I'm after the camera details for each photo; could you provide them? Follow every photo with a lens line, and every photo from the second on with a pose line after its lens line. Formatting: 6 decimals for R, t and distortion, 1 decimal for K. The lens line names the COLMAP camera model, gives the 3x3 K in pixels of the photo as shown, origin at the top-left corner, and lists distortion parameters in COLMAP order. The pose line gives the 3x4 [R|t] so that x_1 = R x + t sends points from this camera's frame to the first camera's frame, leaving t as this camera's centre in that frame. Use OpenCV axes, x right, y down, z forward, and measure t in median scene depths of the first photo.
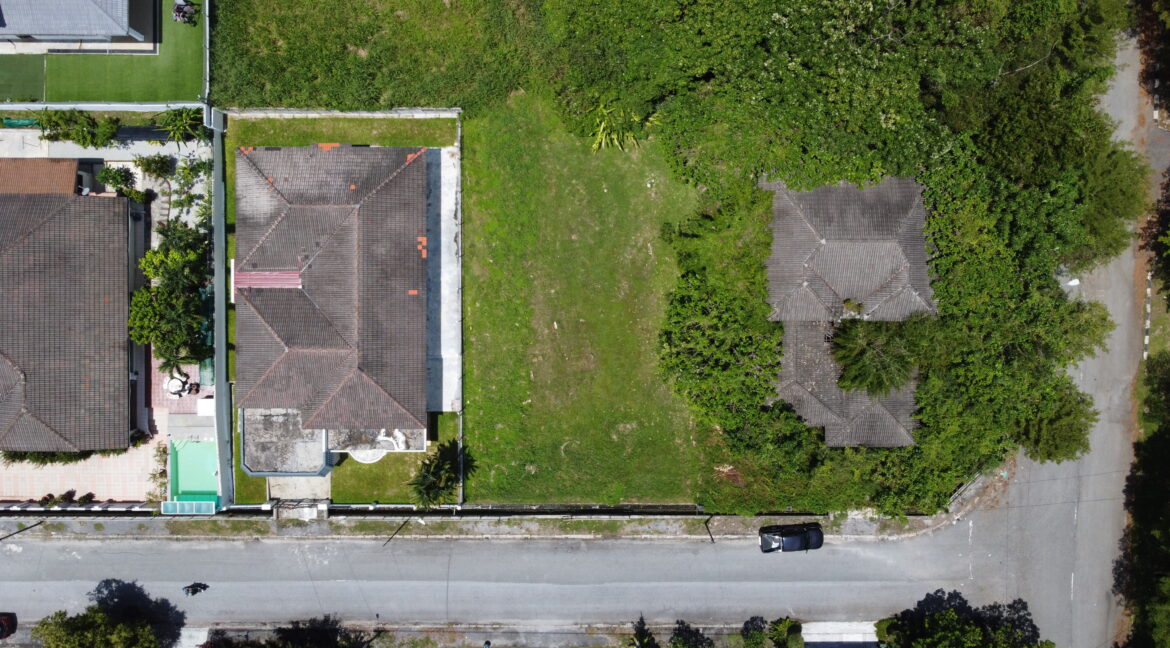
lens RADIAL K [[936.8, 0, 581.5], [0, 936.8, 281.5], [0, 0, 1]] dist [0.097536, -0.250180]
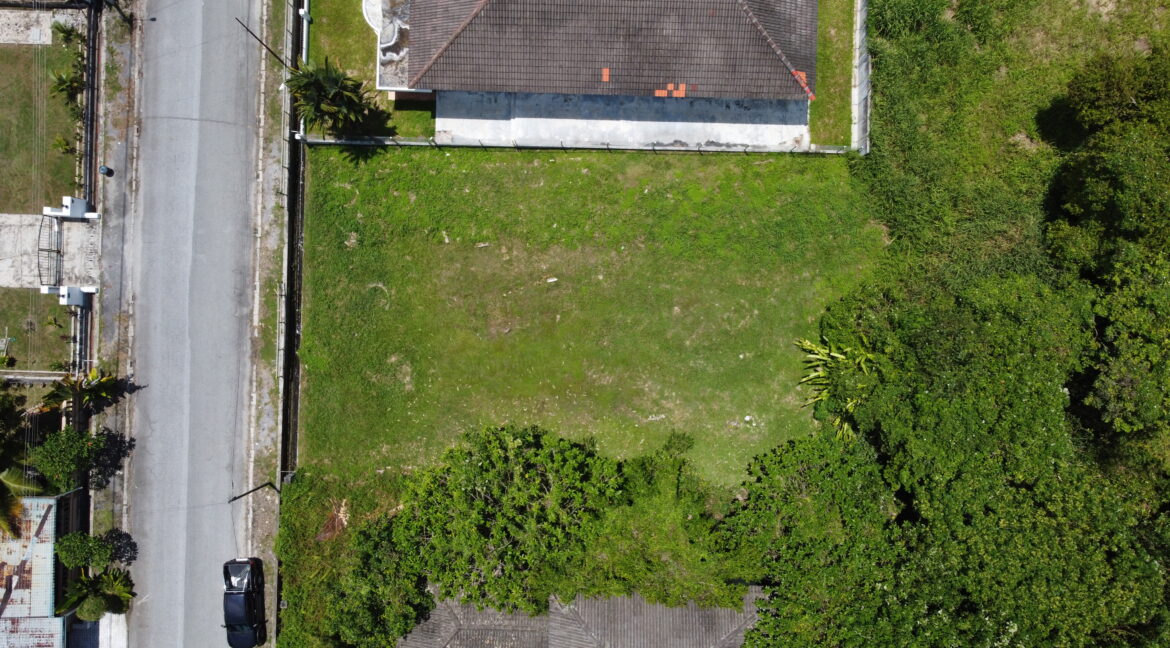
lens RADIAL K [[919.4, 0, 585.0], [0, 919.4, 324.0], [0, 0, 1]] dist [-0.020018, -0.005717]
pose [[-0.028233, 0.999508, 0.013655, -0.004875], [-0.999503, -0.028419, 0.013634, 0.012104], [0.014015, -0.013263, 0.999814, 0.314657]]
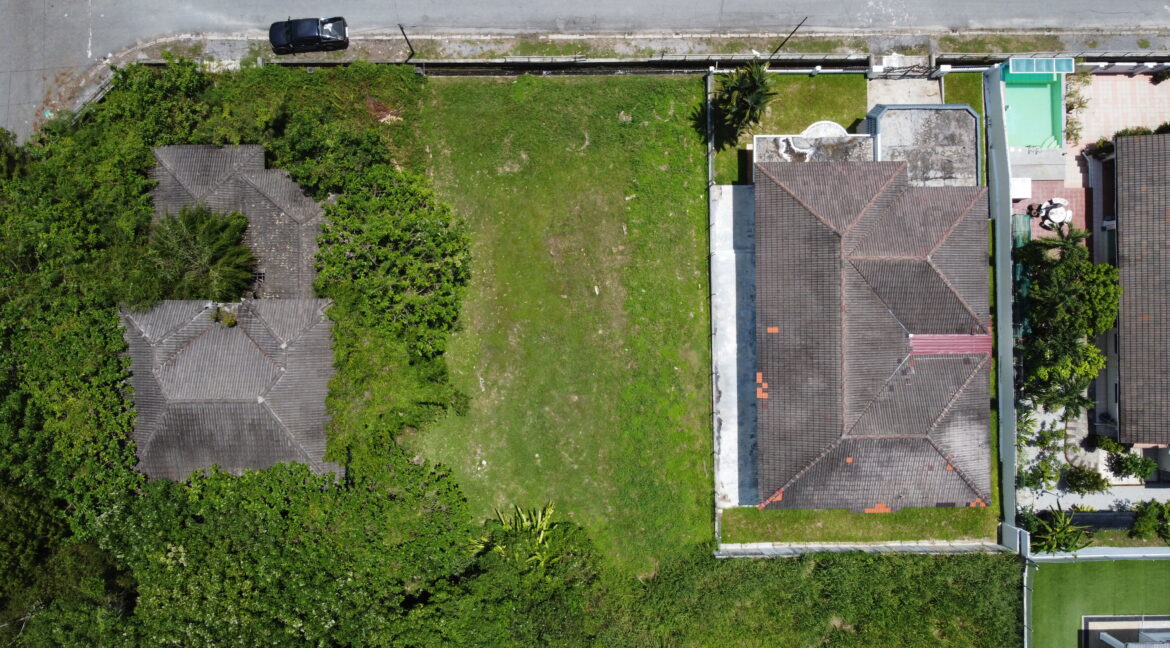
lens RADIAL K [[930.9, 0, 564.9], [0, 930.9, 311.0], [0, 0, 1]] dist [0.004855, -0.001065]
pose [[-0.999962, 0.007889, 0.003668, -0.002540], [-0.007802, -0.999702, 0.023118, 0.010432], [0.003849, 0.023088, 0.999726, 0.189710]]
